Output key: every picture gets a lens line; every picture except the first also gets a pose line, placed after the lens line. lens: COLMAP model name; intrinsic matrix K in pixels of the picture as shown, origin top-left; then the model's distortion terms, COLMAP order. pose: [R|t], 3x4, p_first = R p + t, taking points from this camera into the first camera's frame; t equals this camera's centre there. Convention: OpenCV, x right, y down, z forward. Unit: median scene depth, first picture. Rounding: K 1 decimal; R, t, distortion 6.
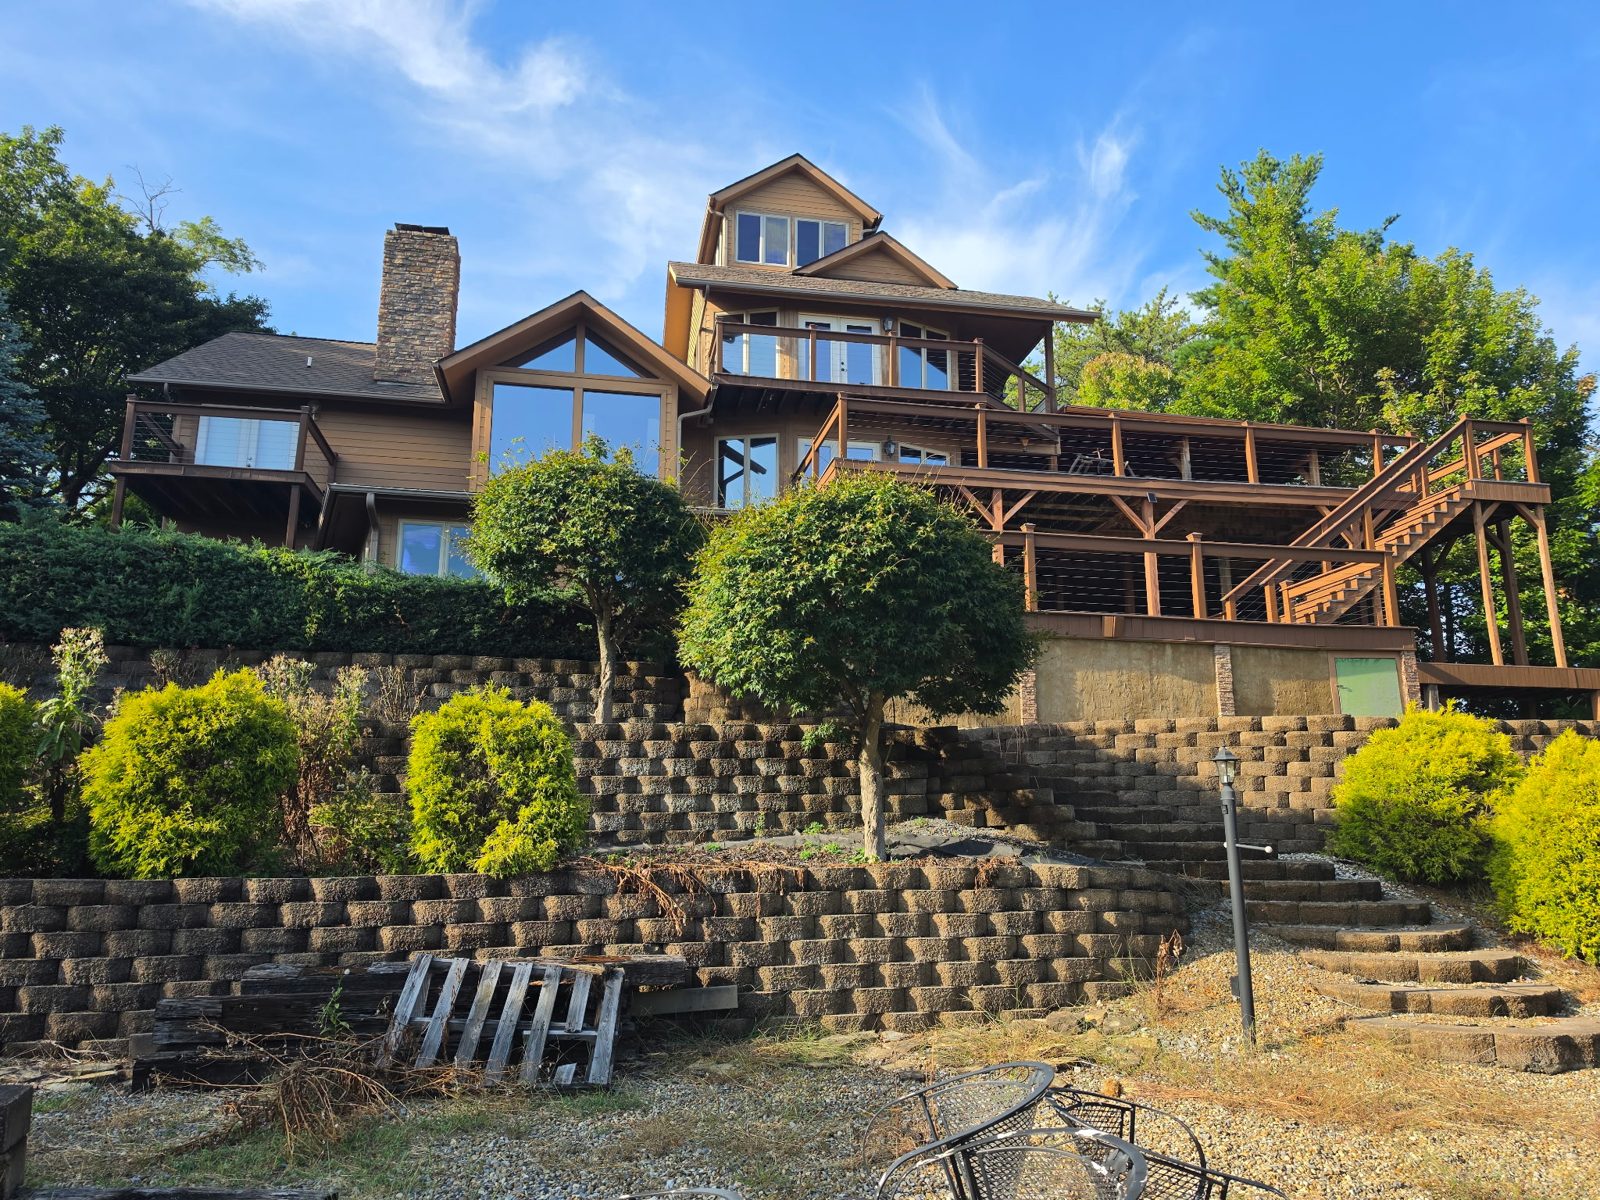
lens RADIAL K [[1091.1, 0, 800.0], [0, 1091.1, 600.0], [0, 0, 1]] dist [0.086684, -0.113894]
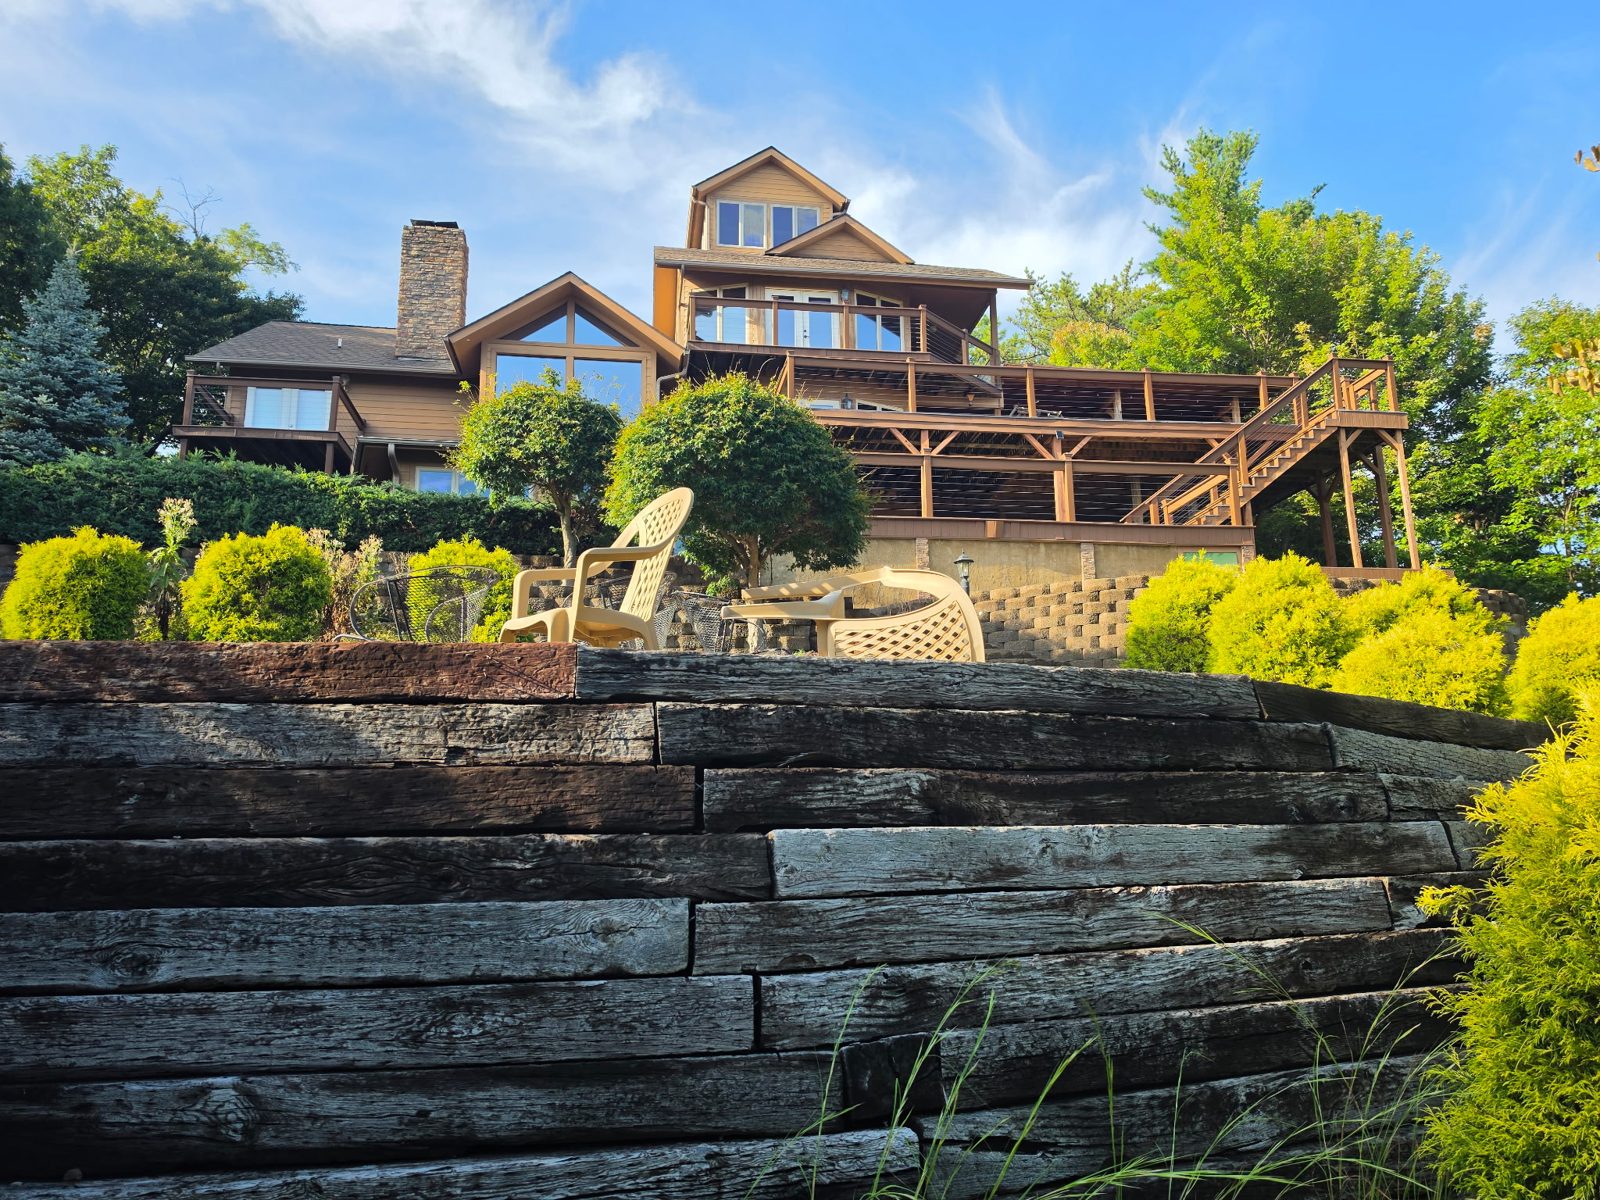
lens RADIAL K [[1084.3, 0, 806.0], [0, 1084.3, 598.5], [0, 0, 1]] dist [0.098880, -0.142641]
pose [[0.999377, -0.023578, -0.026270, 0.067232], [0.023765, 0.999694, 0.006841, 0.056320], [0.026101, -0.007461, 0.999631, -0.137834]]
